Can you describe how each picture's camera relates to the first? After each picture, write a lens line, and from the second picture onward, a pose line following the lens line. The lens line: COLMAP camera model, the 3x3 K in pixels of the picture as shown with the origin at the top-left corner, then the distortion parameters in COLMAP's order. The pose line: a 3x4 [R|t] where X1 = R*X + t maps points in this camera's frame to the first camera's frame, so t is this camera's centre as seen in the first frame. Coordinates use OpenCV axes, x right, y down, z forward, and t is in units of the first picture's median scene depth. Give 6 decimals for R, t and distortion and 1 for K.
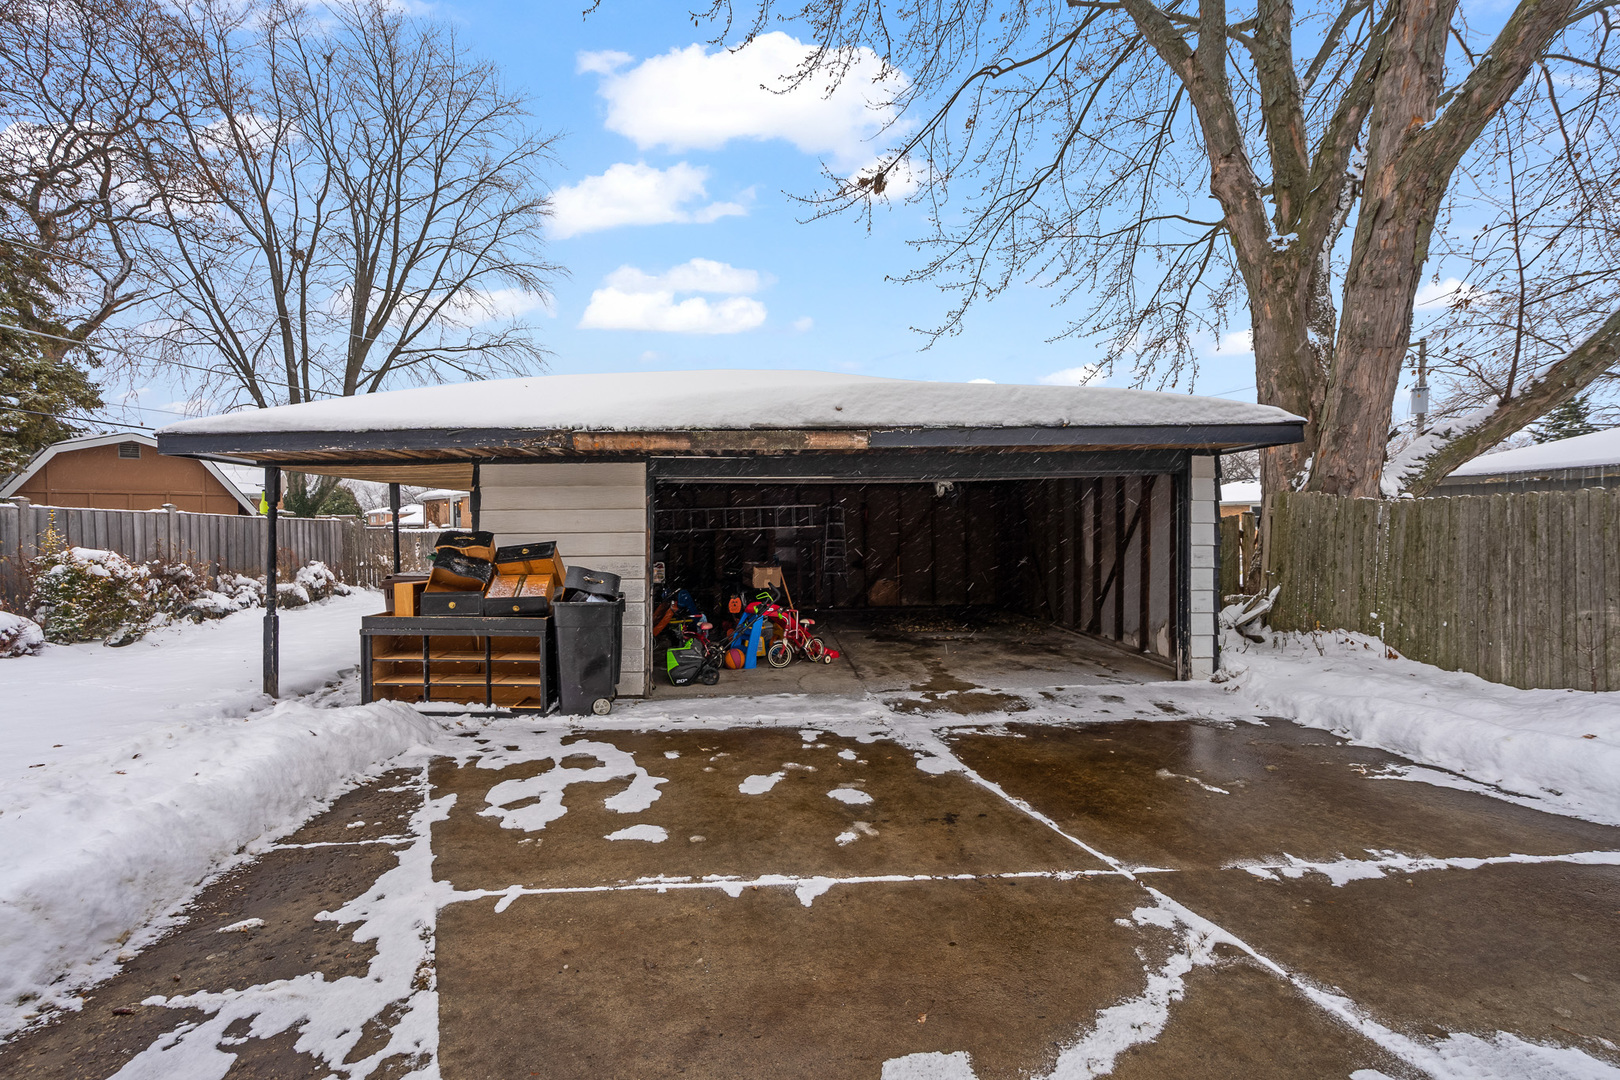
lens RADIAL K [[746.6, 0, 816.3], [0, 746.6, 532.8], [0, 0, 1]] dist [0.000568, 0.000850]
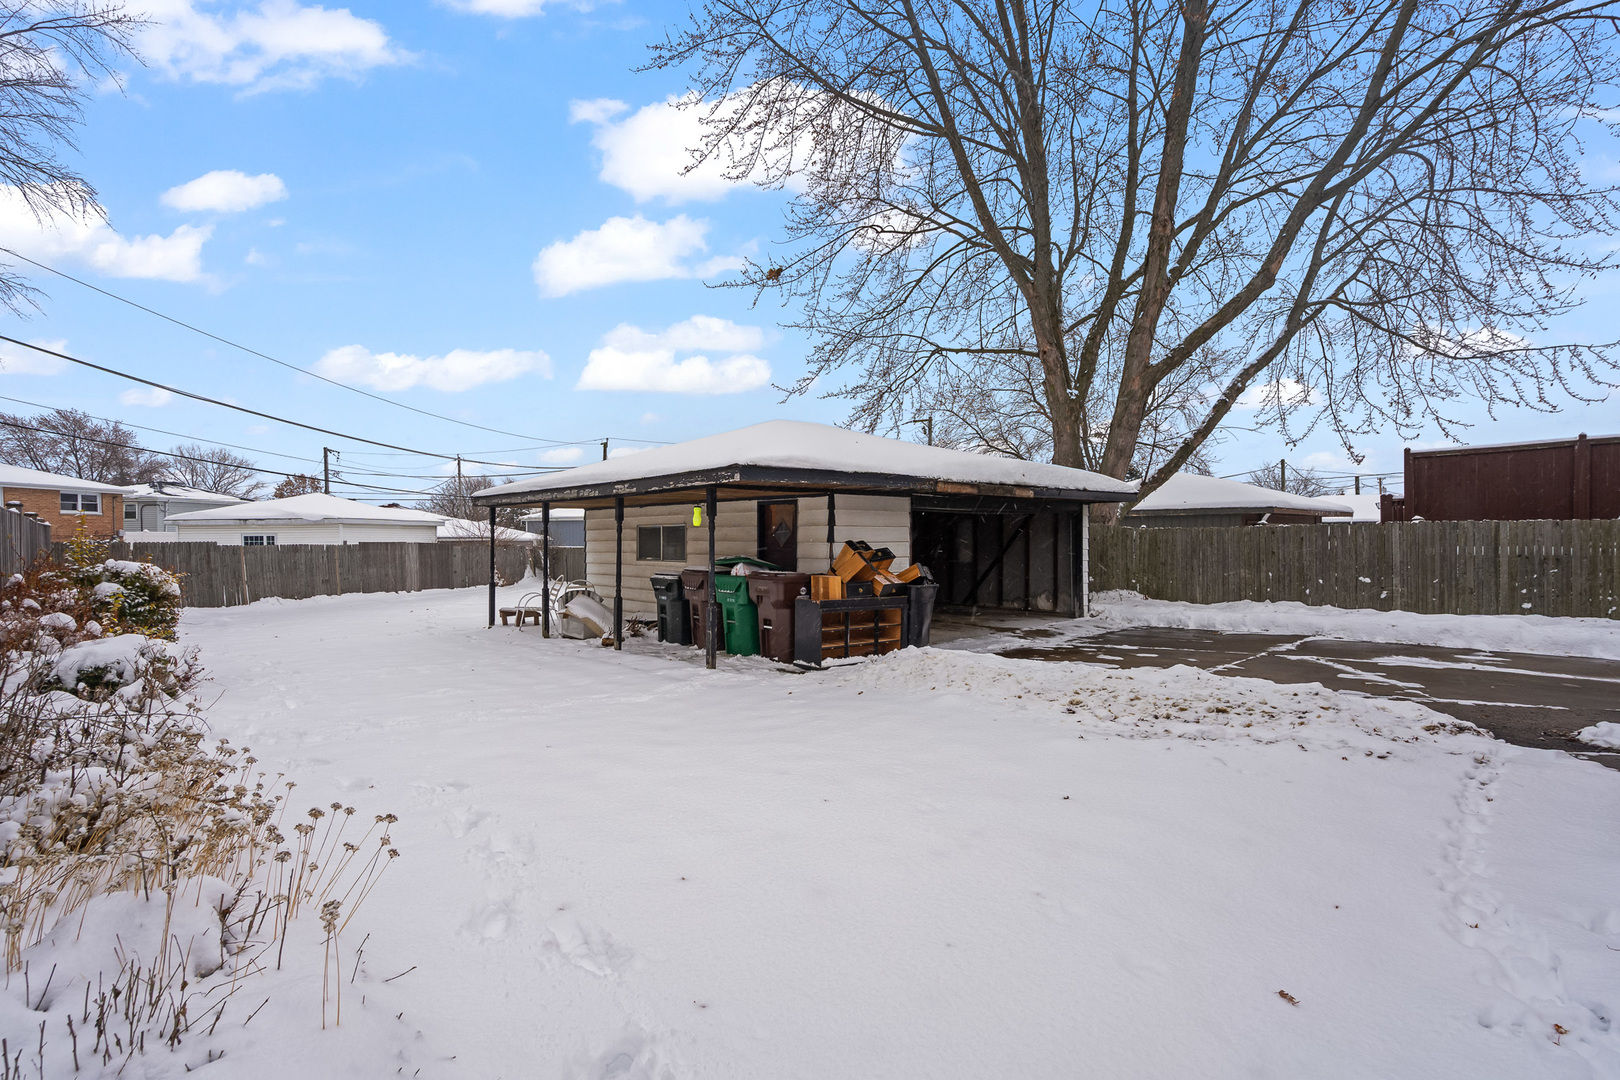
lens RADIAL K [[751.7, 0, 783.1], [0, 751.7, 538.7], [0, 0, 1]] dist [-0.000603, -0.000050]
pose [[0.780368, 0.005509, 0.625296, -1.603597], [-0.000110, 0.999962, -0.008673, 0.006984], [-0.625320, 0.006699, 0.780339, -0.080410]]
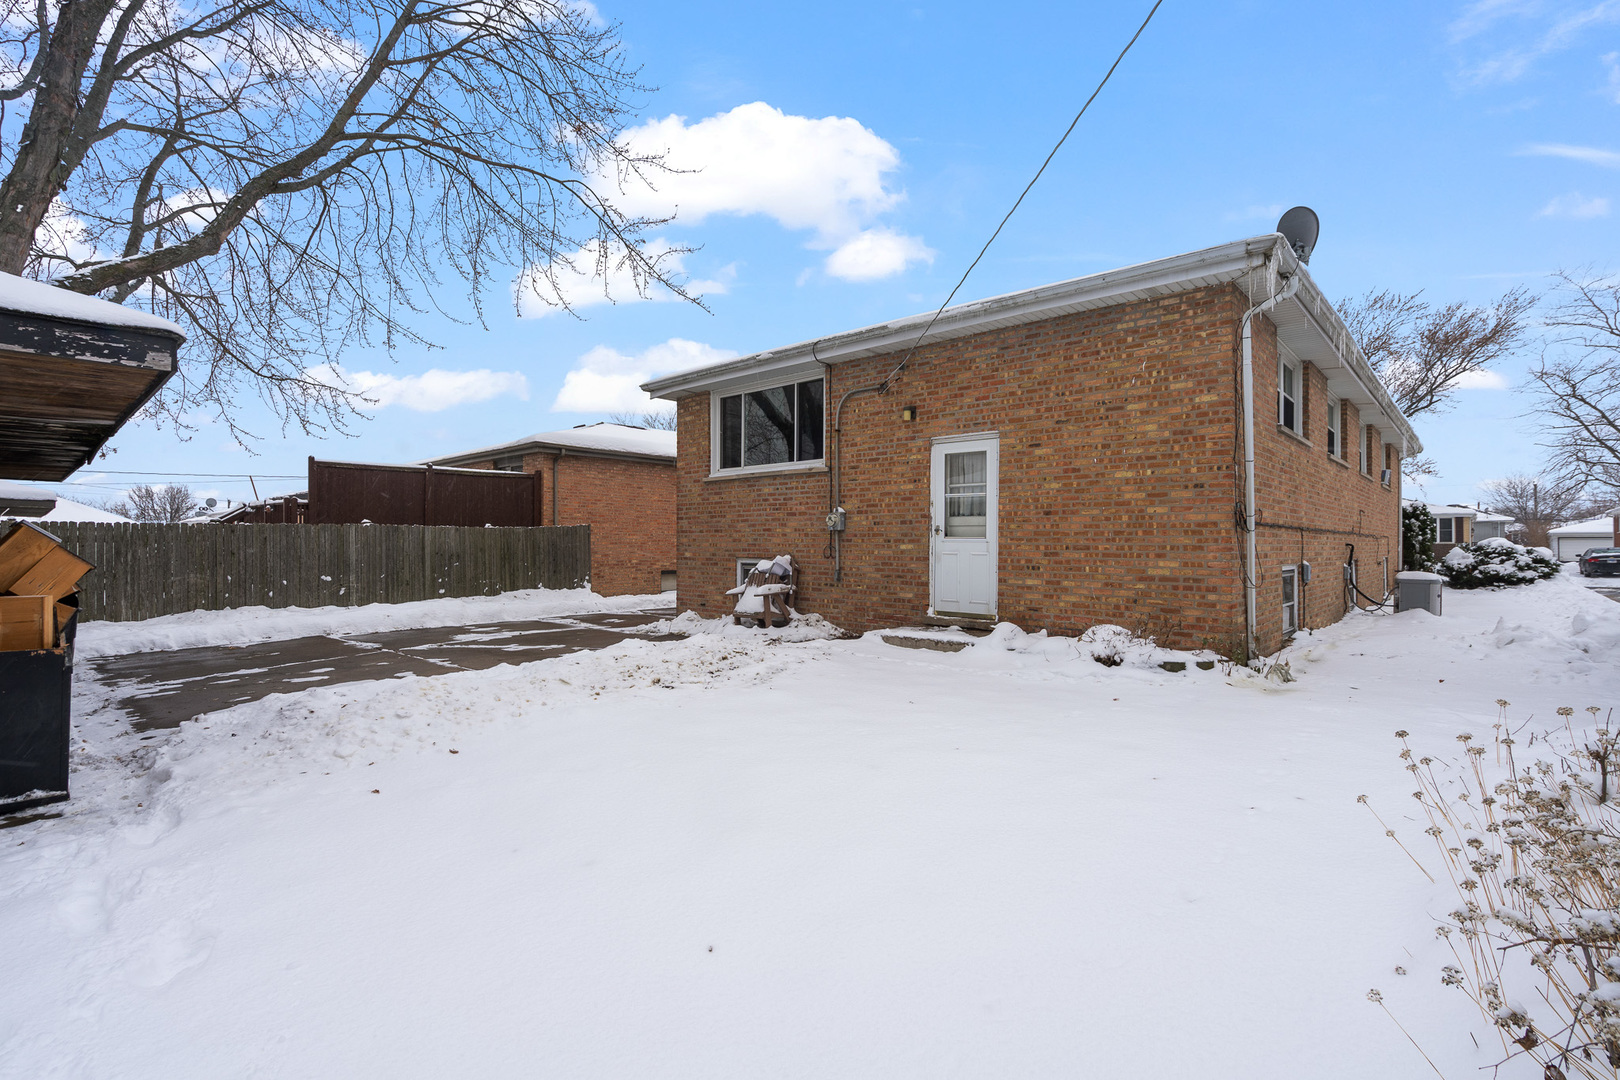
lens RADIAL K [[743.8, 0, 818.5], [0, 743.8, 545.4], [0, 0, 1]] dist [0.001772, -0.000054]
pose [[-0.706562, 0.011121, 0.707564, -1.578774], [0.009154, 0.999936, -0.006575, 0.033266], [-0.707592, 0.001831, -0.706619, 1.015878]]
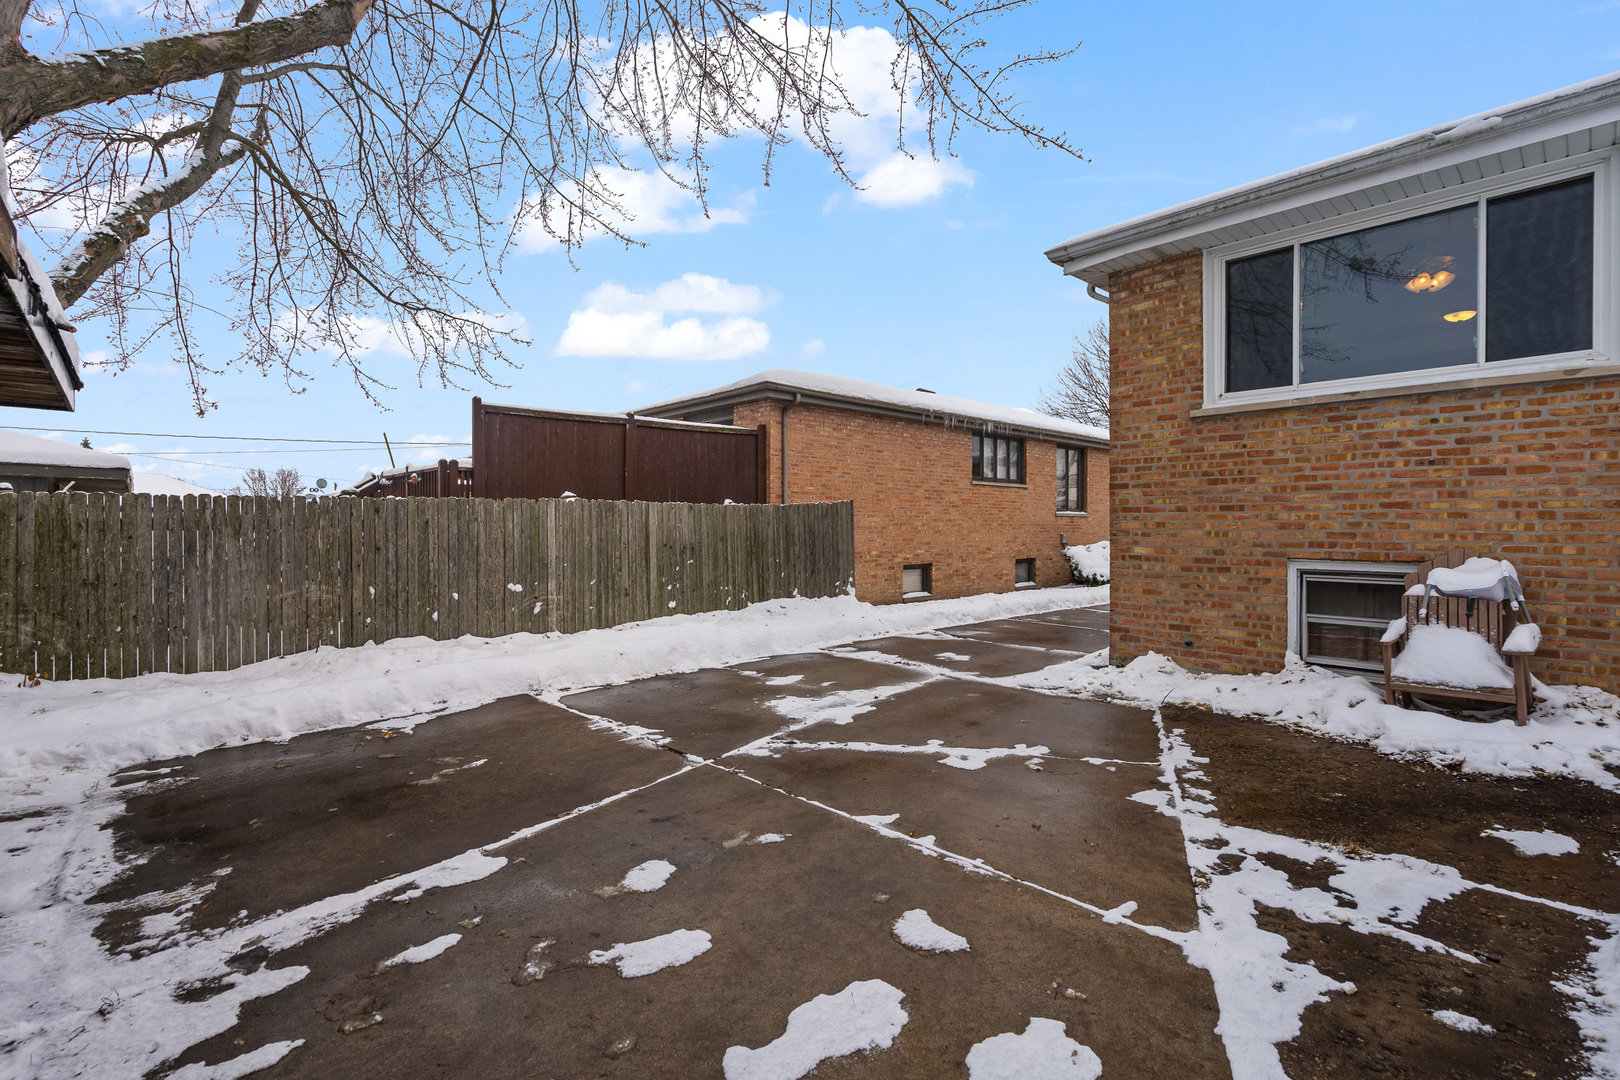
lens RADIAL K [[746.6, 0, 816.3], [0, 746.6, 532.8], [0, 0, 1]] dist [0.000568, 0.000850]
pose [[-0.635977, 0.004973, 0.771692, -0.441737], [0.008612, 0.999963, 0.000653, 0.008678], [-0.771660, 0.007061, -0.635996, 0.932933]]
